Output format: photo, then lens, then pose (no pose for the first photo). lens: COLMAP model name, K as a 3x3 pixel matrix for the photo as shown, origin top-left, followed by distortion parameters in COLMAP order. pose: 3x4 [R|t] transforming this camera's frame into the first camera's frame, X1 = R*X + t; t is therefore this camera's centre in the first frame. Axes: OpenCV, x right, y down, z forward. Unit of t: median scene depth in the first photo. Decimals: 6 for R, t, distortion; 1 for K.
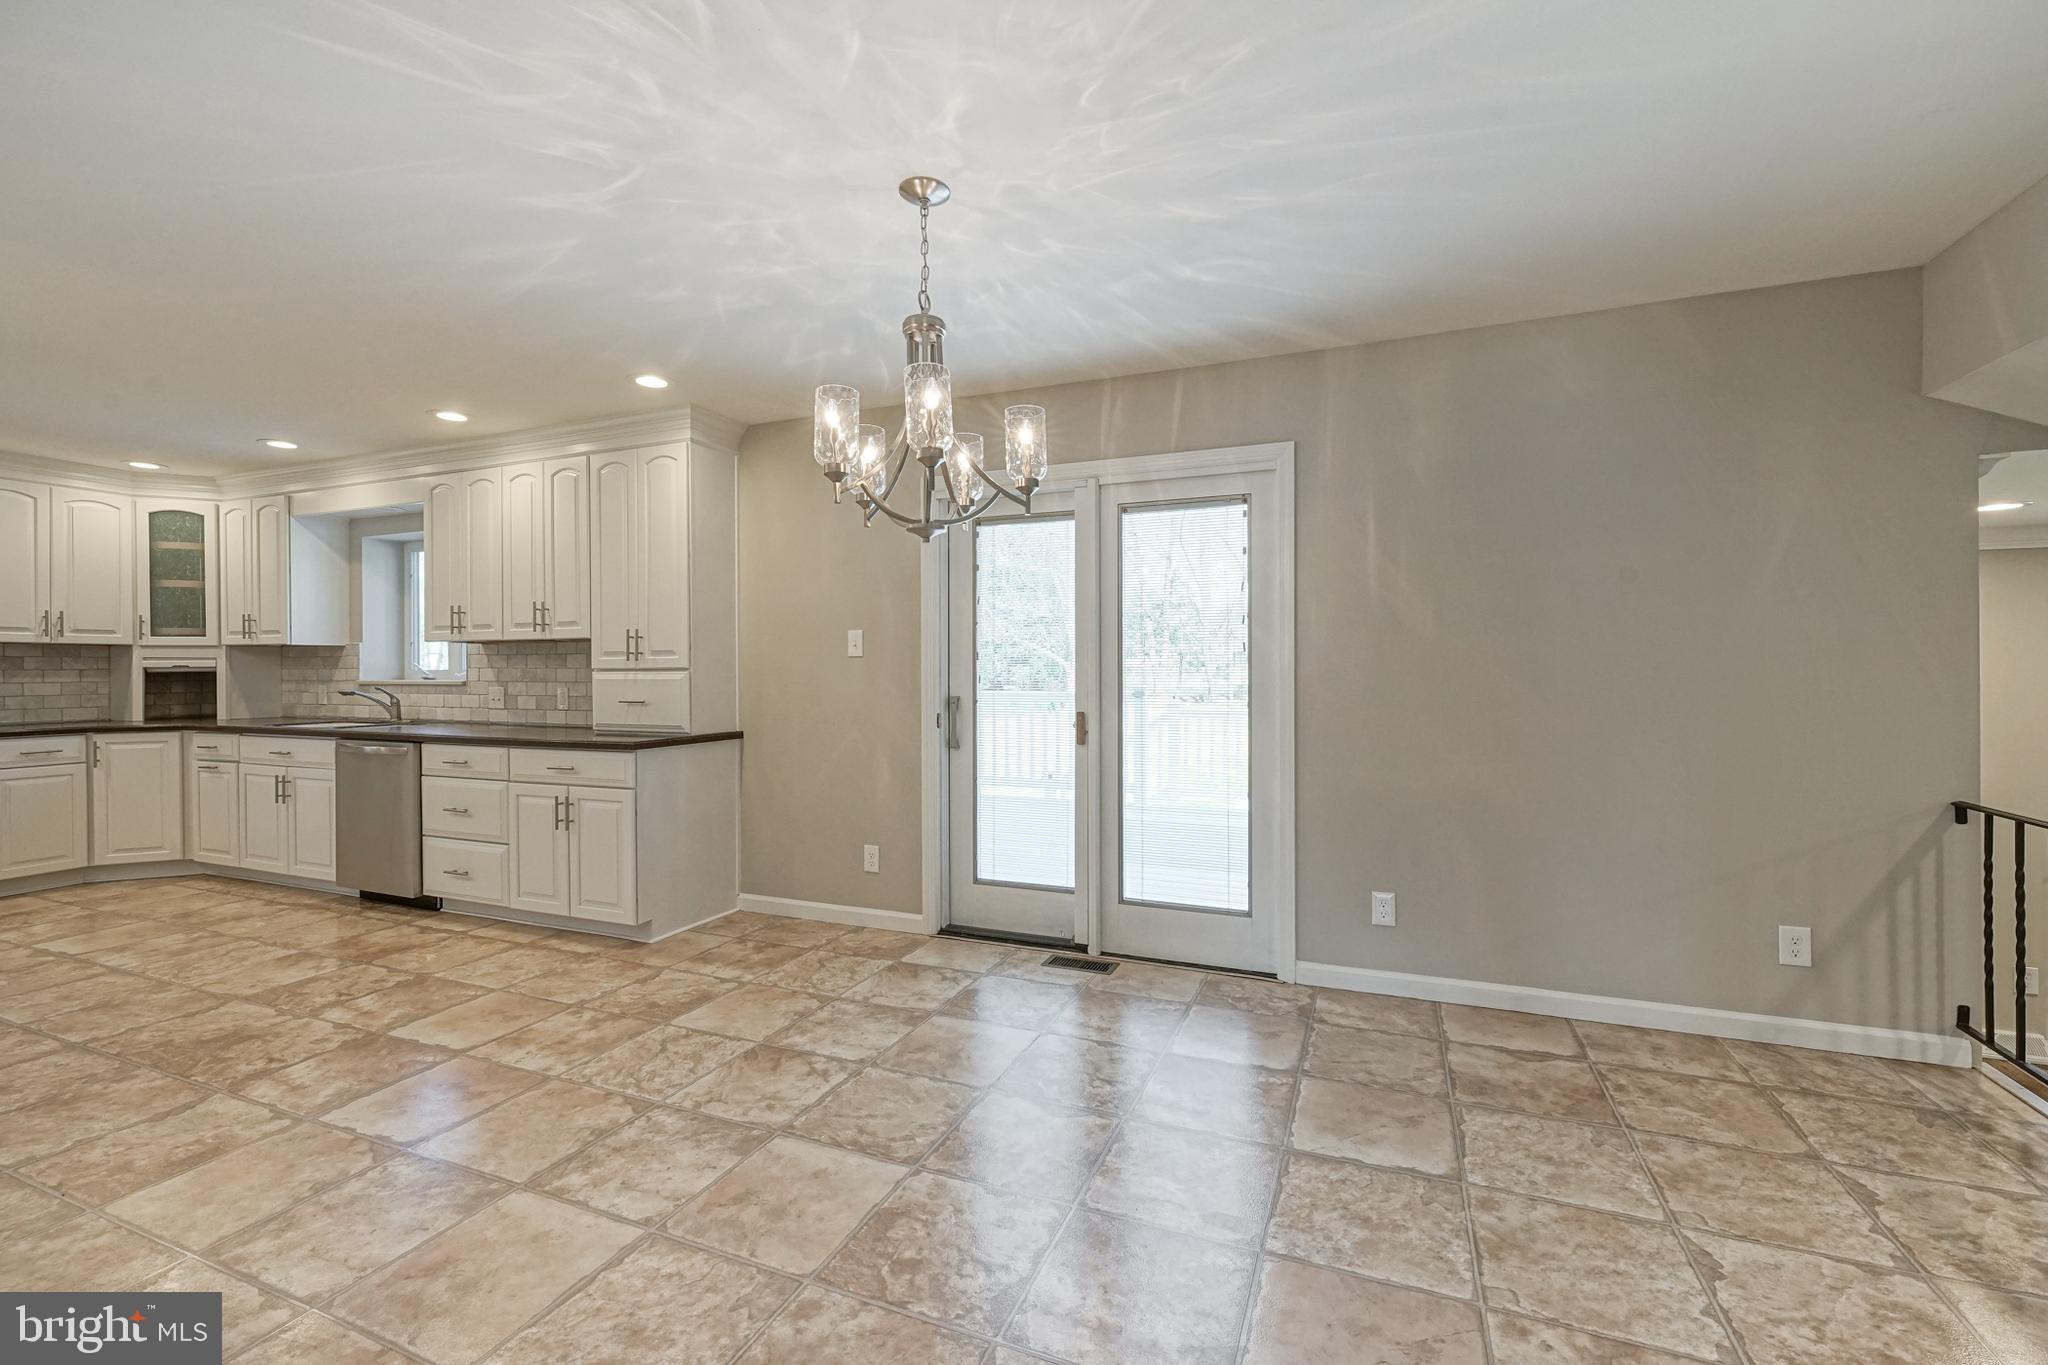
lens RADIAL K [[851.5, 0, 1095.1], [0, 851.5, 673.5], [0, 0, 1]] dist [-0.002727, 0.000606]
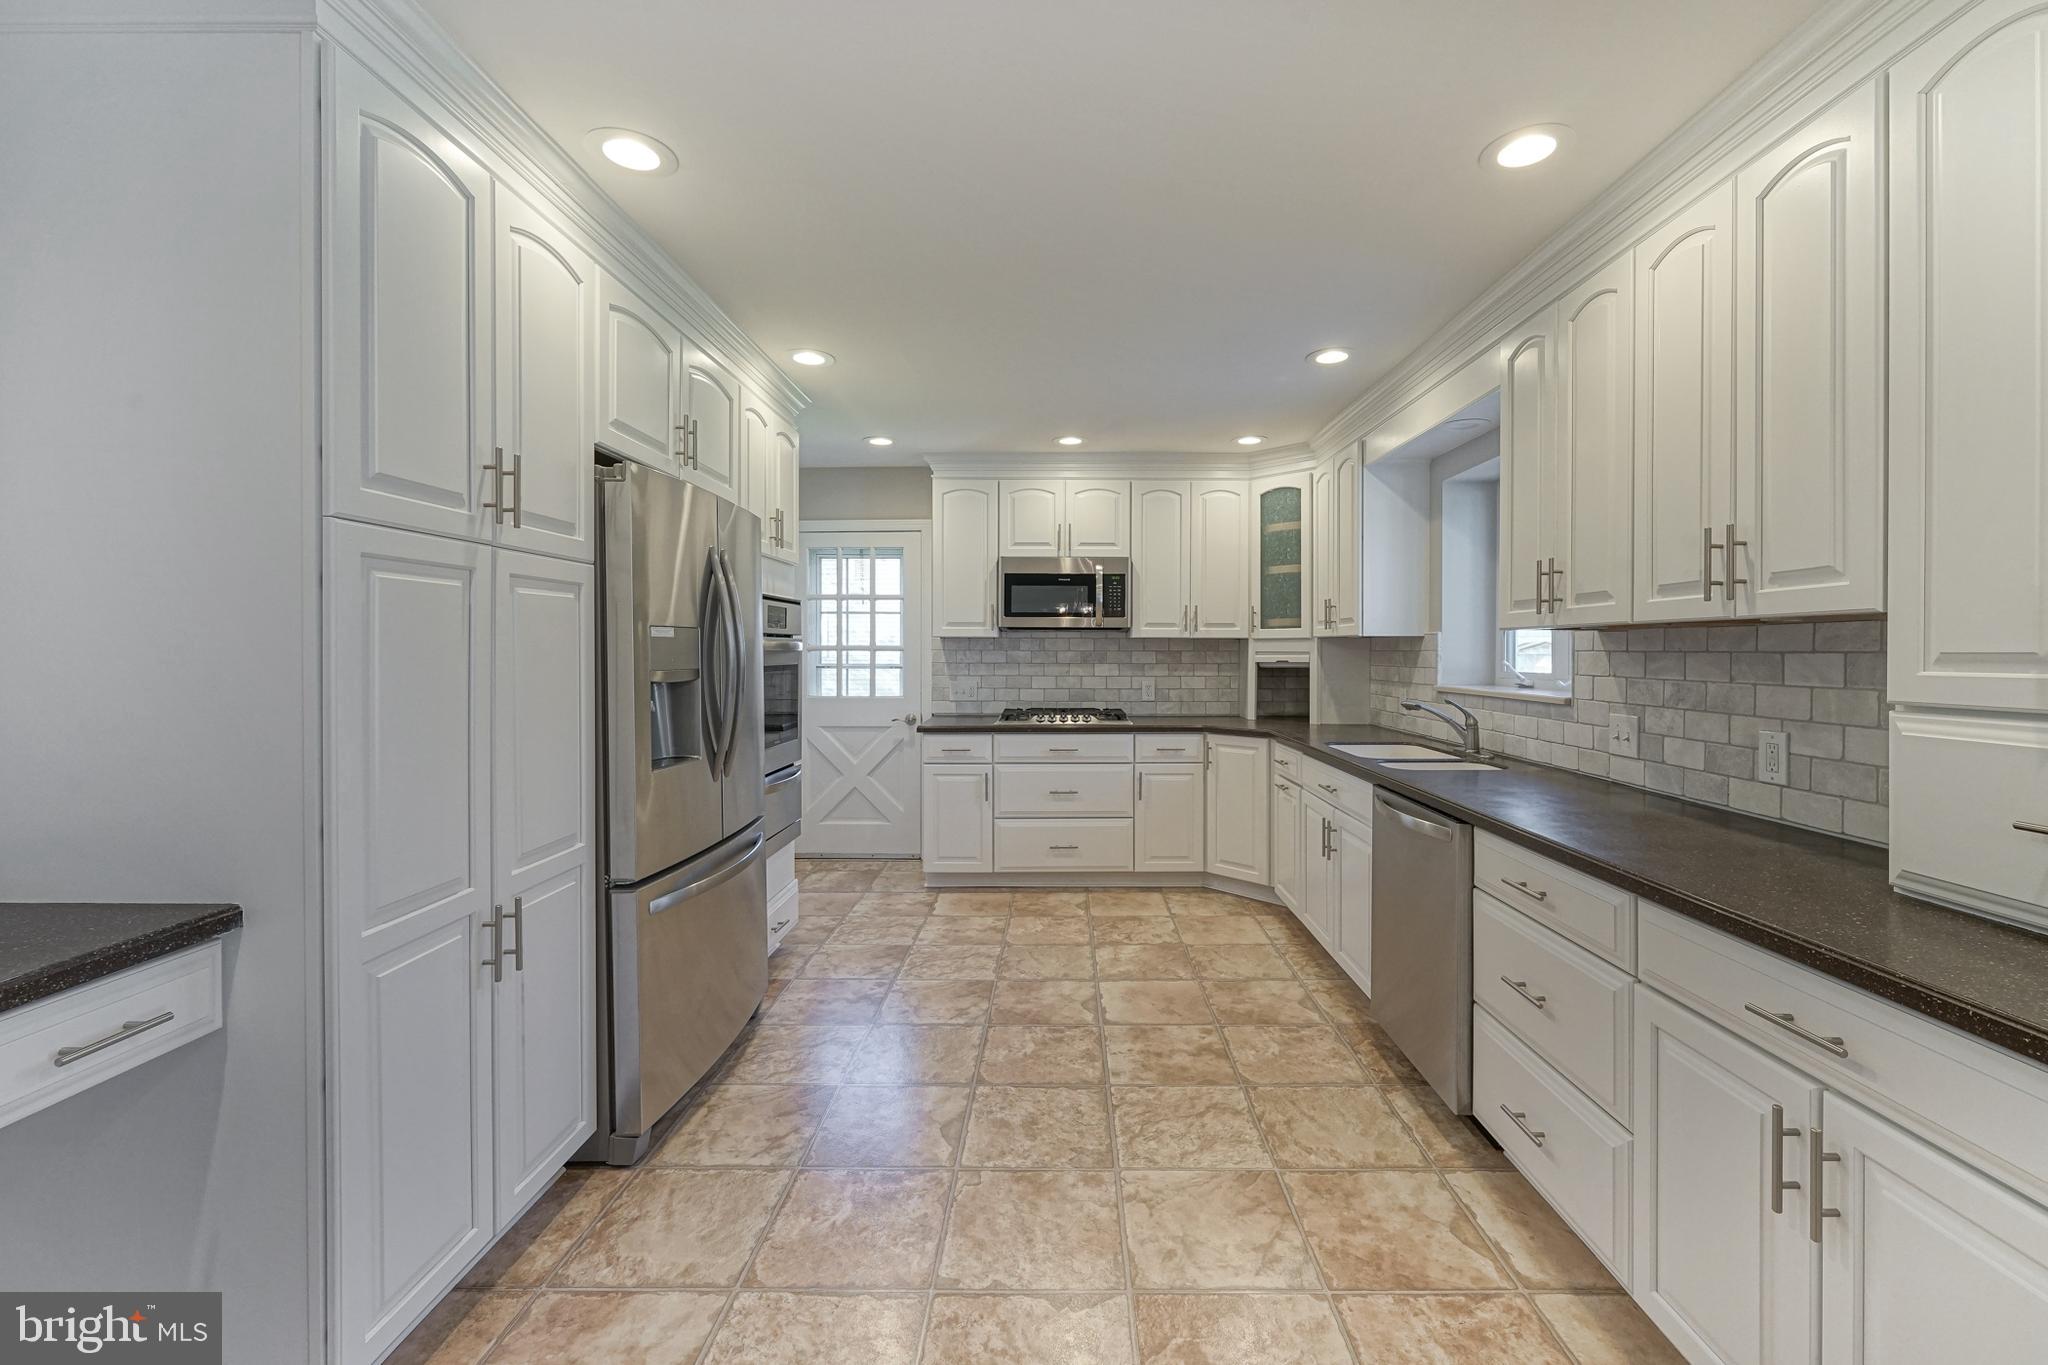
lens RADIAL K [[851.5, 0, 1049.7], [0, 851.5, 652.1], [0, 0, 1]] dist [-0.002727, 0.000606]
pose [[0.337663, 0.007010, -0.941241, -0.393784], [-0.010995, 0.999933, 0.003503, -0.023326], [0.941203, 0.009166, 0.337717, 0.583974]]
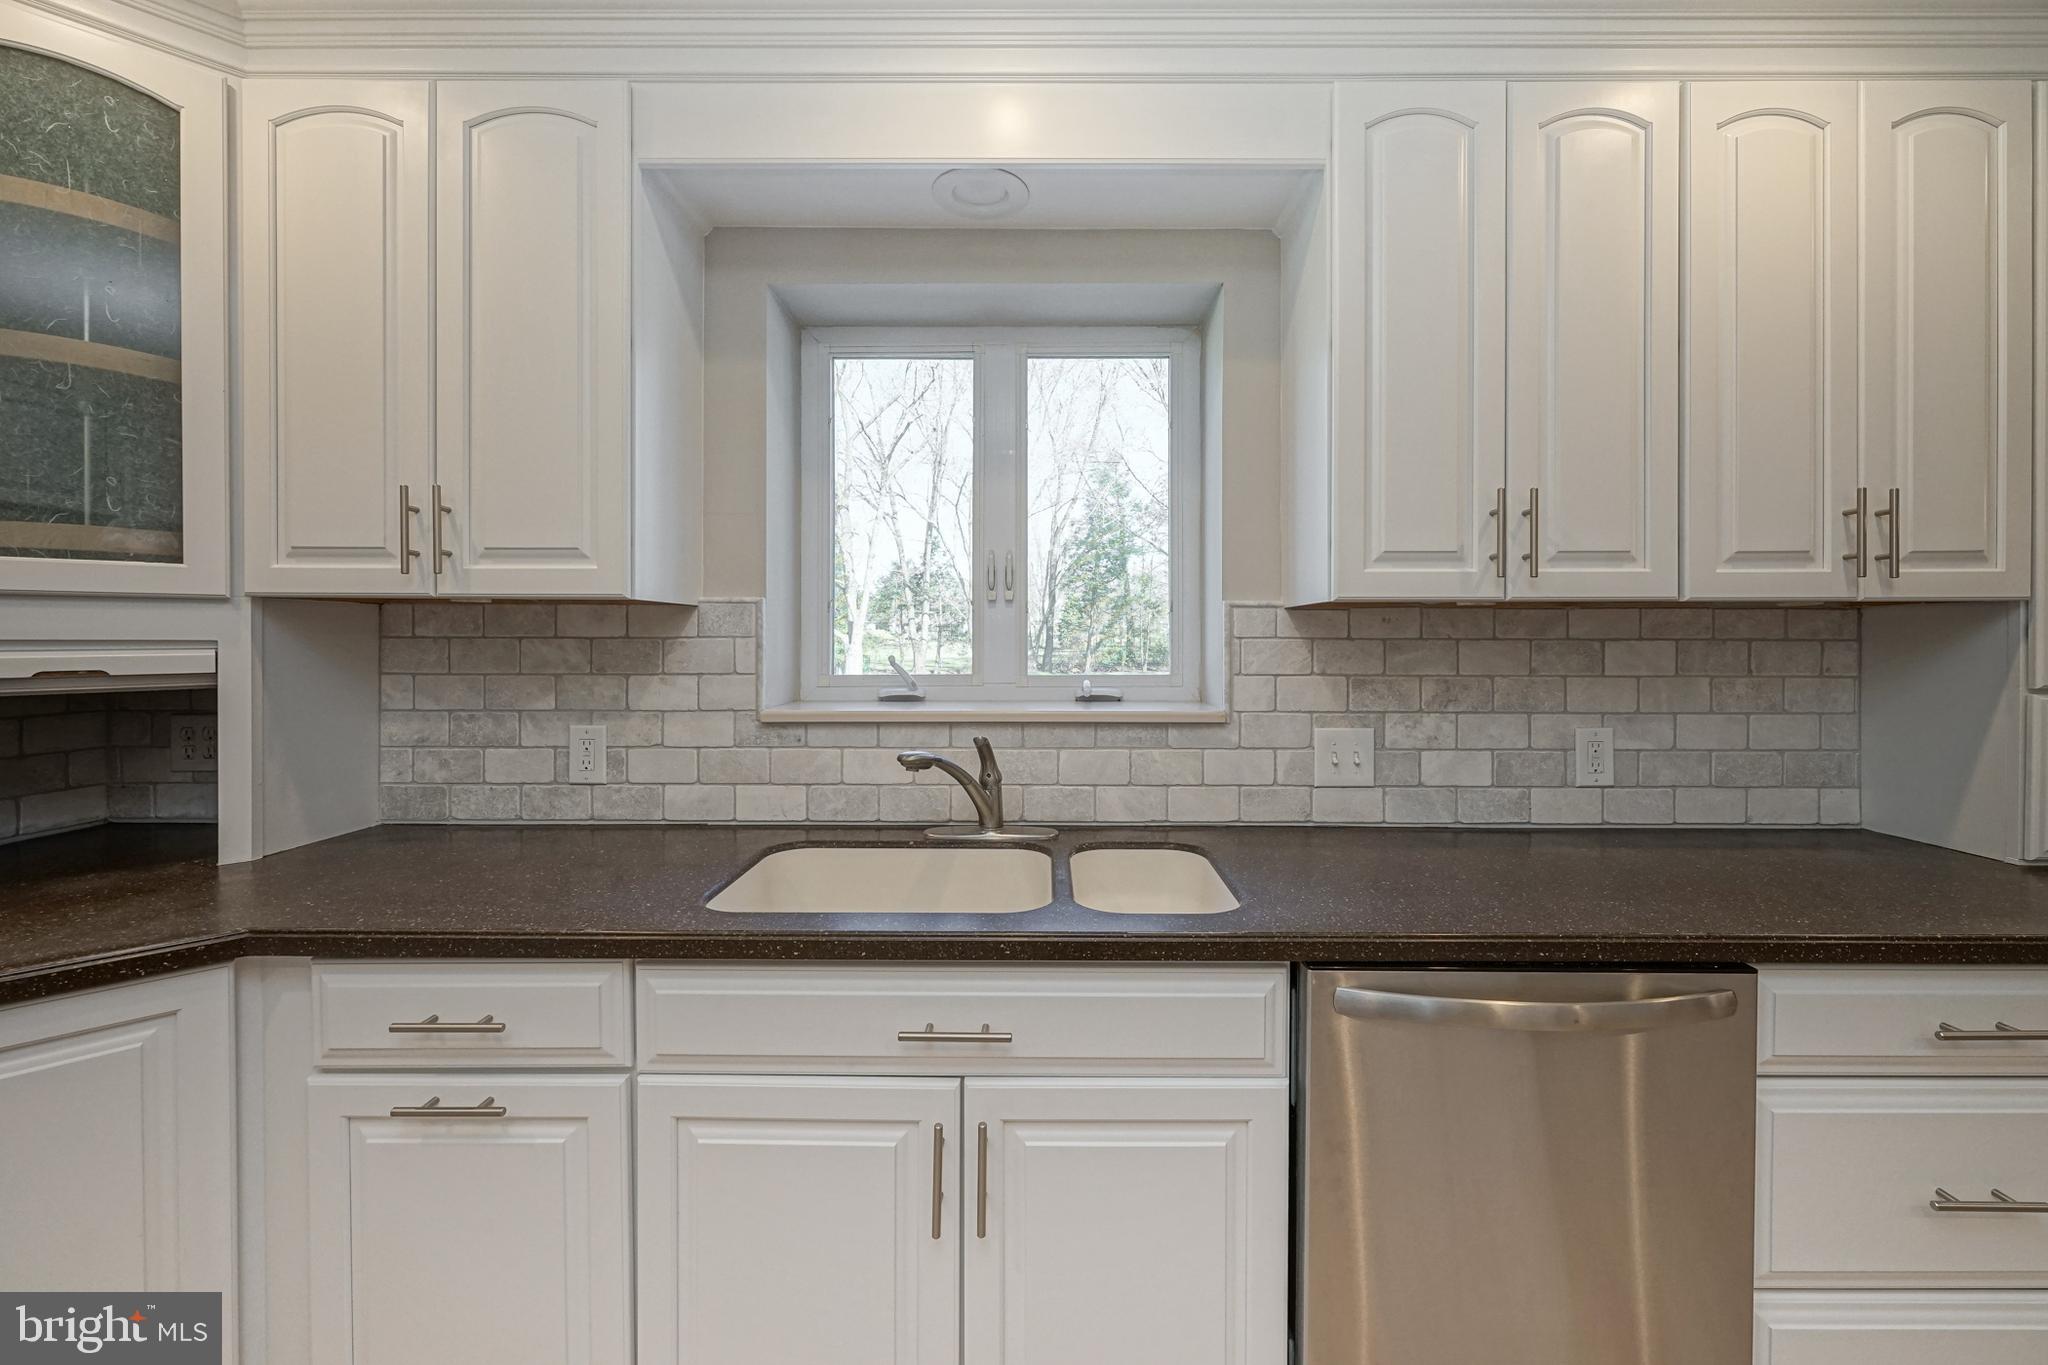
lens RADIAL K [[783.9, 0, 1016.5], [0, 783.9, 649.8], [0, 0, 1]] dist [-0.006882, 0.000206]
pose [[0.941074, -0.001330, 0.338198, -1.114353], [-0.002511, 0.999937, 0.010919, -0.024521], [-0.338191, -0.011124, 0.941012, 0.858382]]
